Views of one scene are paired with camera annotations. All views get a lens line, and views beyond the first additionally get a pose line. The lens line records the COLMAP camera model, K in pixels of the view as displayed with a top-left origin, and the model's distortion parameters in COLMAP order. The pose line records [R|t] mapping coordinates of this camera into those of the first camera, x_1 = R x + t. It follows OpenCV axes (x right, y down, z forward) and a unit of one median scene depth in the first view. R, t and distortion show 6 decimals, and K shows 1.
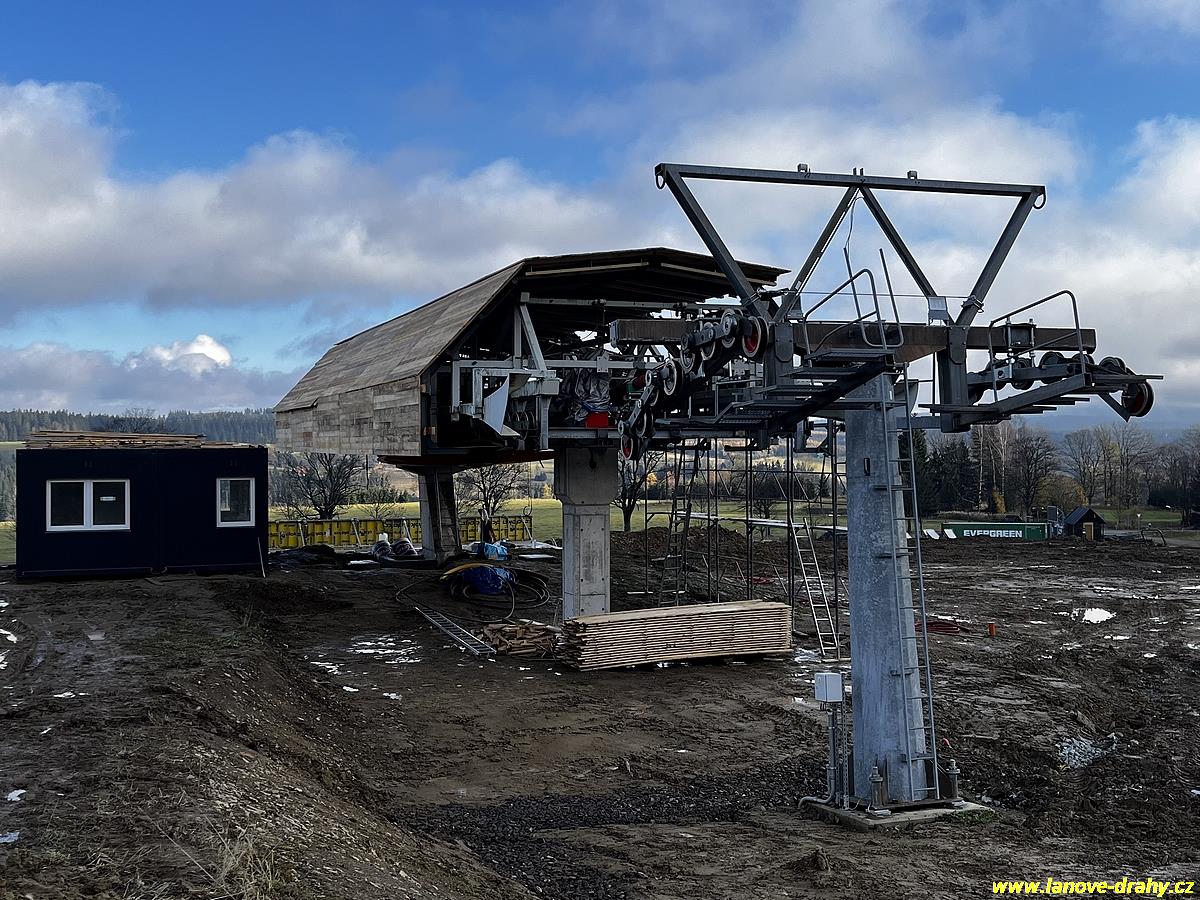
lens RADIAL K [[917.7, 0, 600.0], [0, 917.7, 450.0], [0, 0, 1]] dist [0.067330, -0.088936]
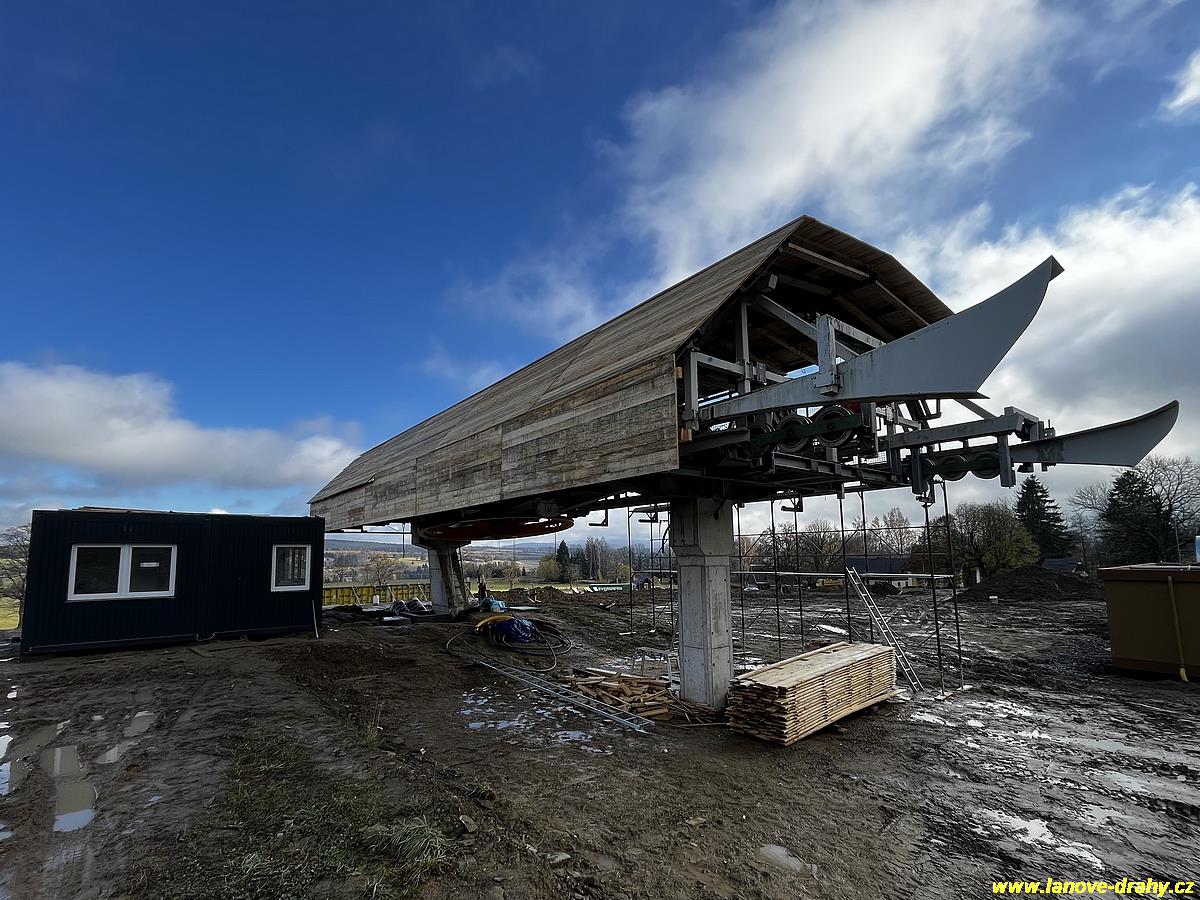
lens RADIAL K [[491.0, 0, 608.9], [0, 491.0, 501.3], [0, 0, 1]] dist [-0.001021, -0.000552]
pose [[0.969362, 0.014484, 0.245211, -0.192874], [0.007534, 0.996037, -0.088615, 0.035855], [-0.245523, 0.087748, 0.965411, 0.384797]]
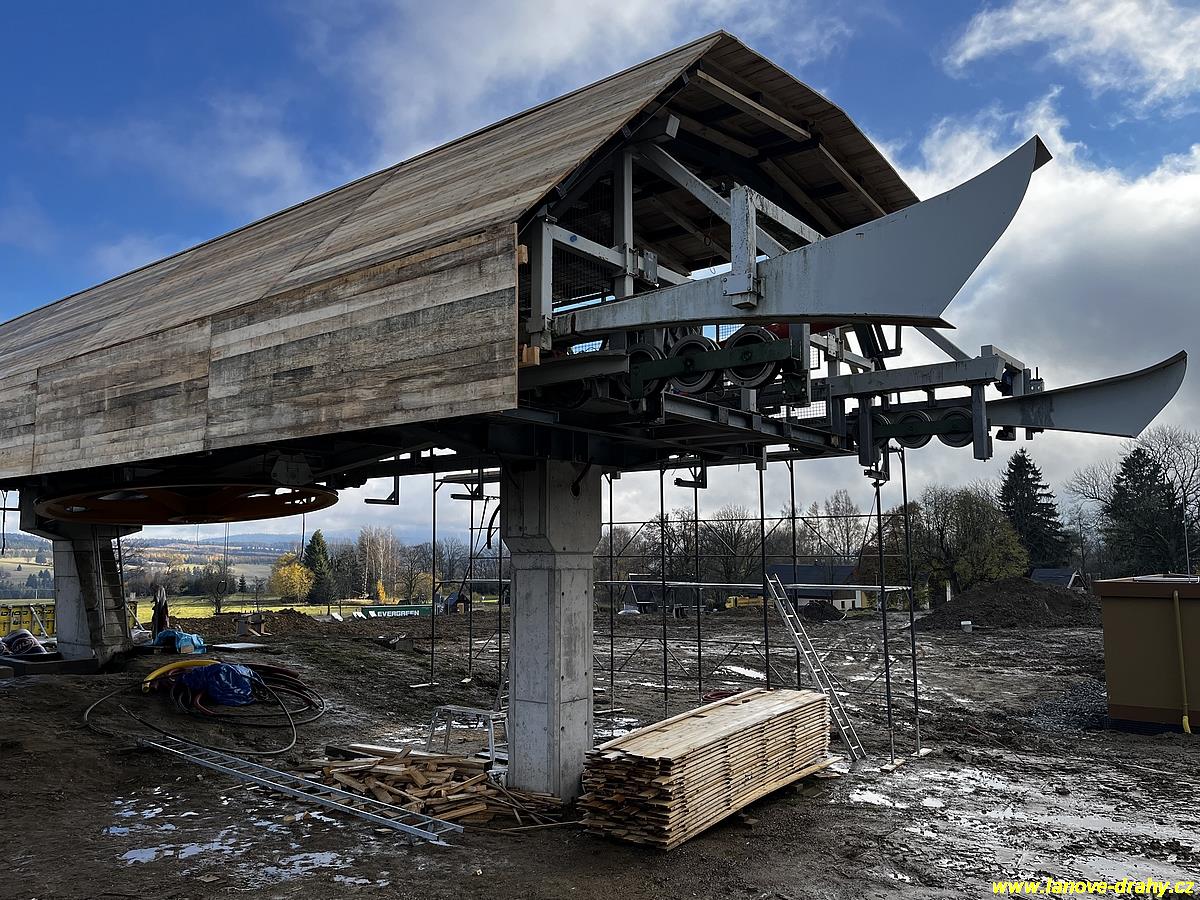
lens RADIAL K [[811.3, 0, 580.0], [0, 811.3, 463.4], [0, 0, 1]] dist [0.048991, -0.050120]
pose [[0.893465, 0.051274, 0.446197, -0.193426], [-0.009656, 0.995425, -0.095053, 0.038971], [-0.449029, 0.080618, 0.889873, 0.379328]]
